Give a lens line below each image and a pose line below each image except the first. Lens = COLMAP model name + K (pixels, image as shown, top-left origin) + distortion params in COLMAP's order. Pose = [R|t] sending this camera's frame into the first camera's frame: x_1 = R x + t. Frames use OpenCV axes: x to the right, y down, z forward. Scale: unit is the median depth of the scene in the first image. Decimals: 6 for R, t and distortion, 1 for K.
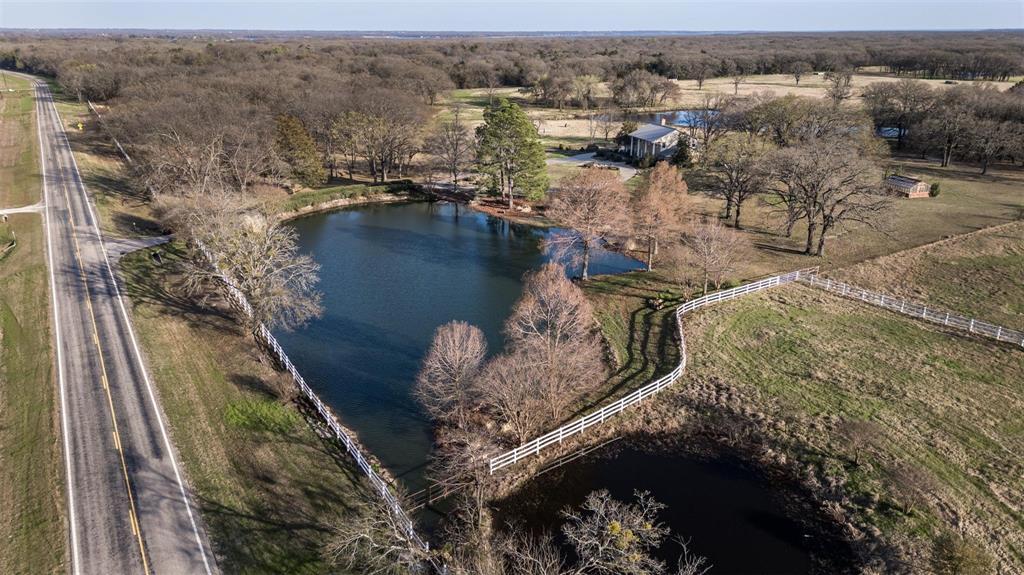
lens RADIAL K [[711.5, 0, 512.0], [0, 711.5, 287.5], [0, 0, 1]] dist [0.042403, -0.002092]
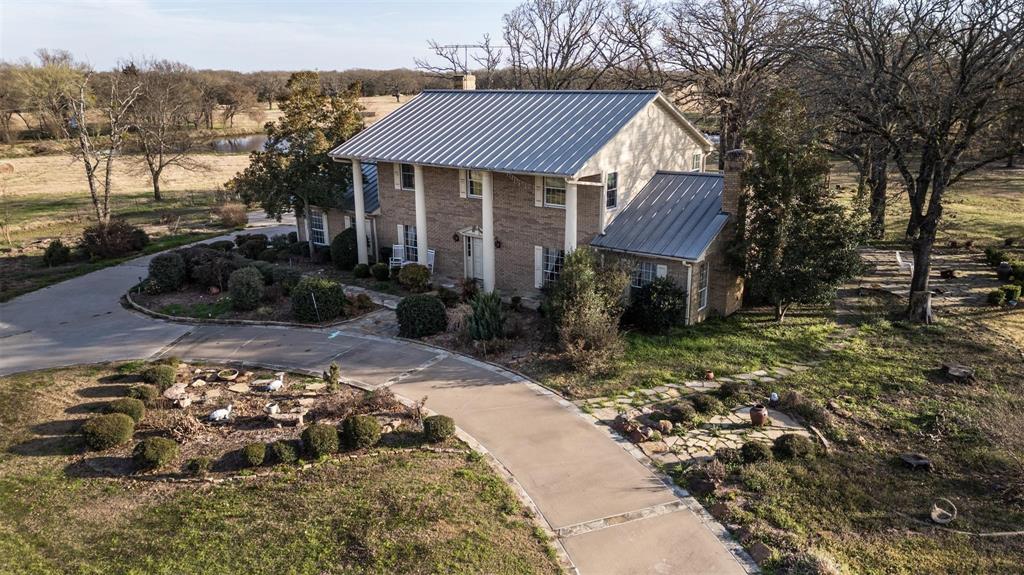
lens RADIAL K [[711.5, 0, 512.0], [0, 711.5, 287.5], [0, 0, 1]] dist [0.042403, -0.002092]
pose [[0.800424, -0.154495, 0.579183, 0.086524], [0.194472, 0.980882, -0.007111, -0.166929], [-0.567012, 0.118327, 0.815167, 0.810199]]
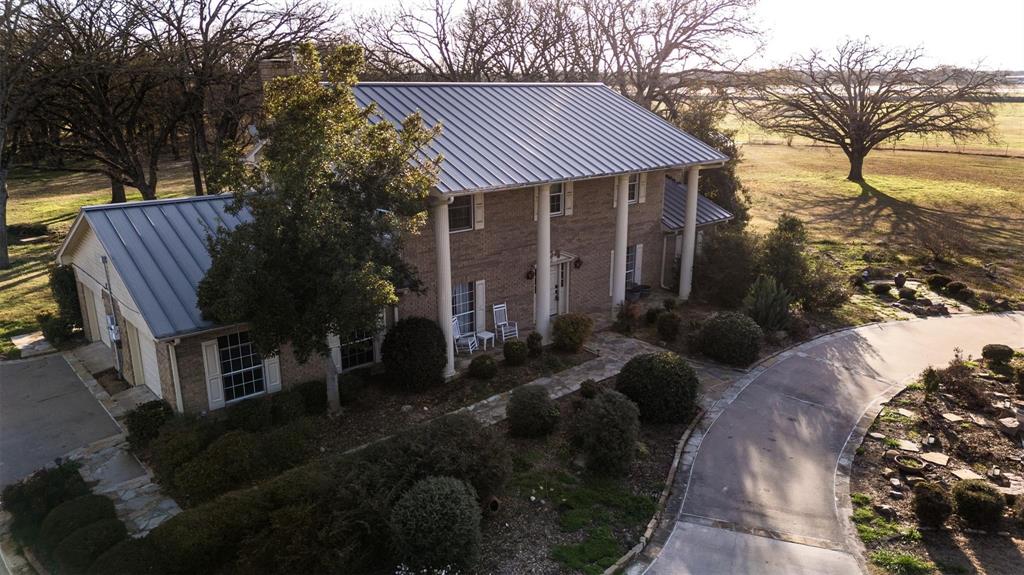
lens RADIAL K [[711.5, 0, 512.0], [0, 711.5, 287.5], [0, 0, 1]] dist [0.042403, -0.002092]
pose [[-0.436498, -0.231306, 0.869464, 0.067113], [0.303414, 0.871932, 0.384285, -0.226729], [-0.847000, 0.431547, -0.310416, 0.986942]]
